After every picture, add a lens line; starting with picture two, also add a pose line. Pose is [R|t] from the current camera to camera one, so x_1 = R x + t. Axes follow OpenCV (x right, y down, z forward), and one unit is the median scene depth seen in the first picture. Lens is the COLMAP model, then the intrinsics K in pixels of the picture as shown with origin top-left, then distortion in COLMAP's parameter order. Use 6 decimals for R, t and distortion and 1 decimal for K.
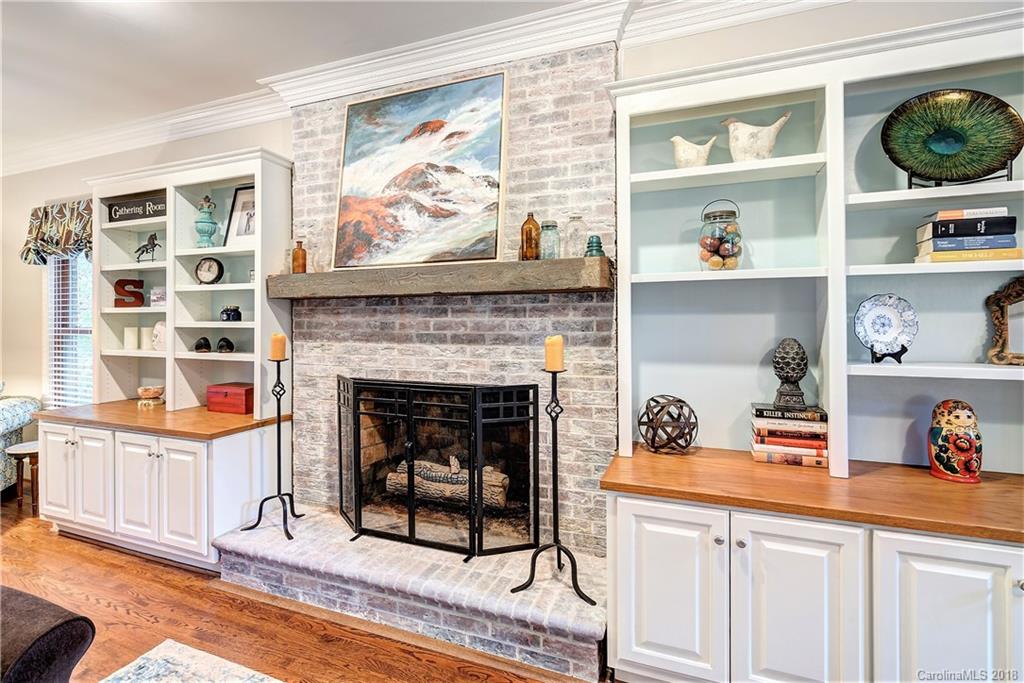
lens RADIAL K [[504.4, 0, 493.7], [0, 504.4, 321.4], [0, 0, 1]] dist [-0.000628, 0.000090]
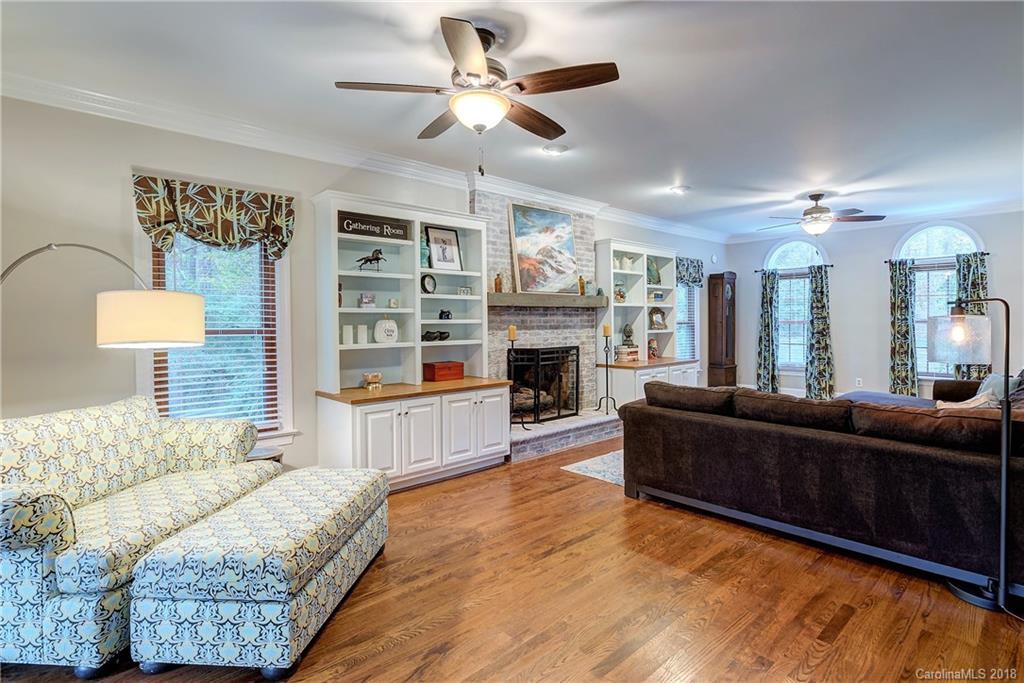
lens RADIAL K [[504.4, 0, 493.7], [0, 504.4, 321.4], [0, 0, 1]] dist [-0.000628, 0.000090]
pose [[0.439121, -0.005471, 0.898411, -2.109146], [0.004104, 0.999983, 0.004083, -0.000651], [-0.898418, 0.001894, 0.439136, 0.256110]]
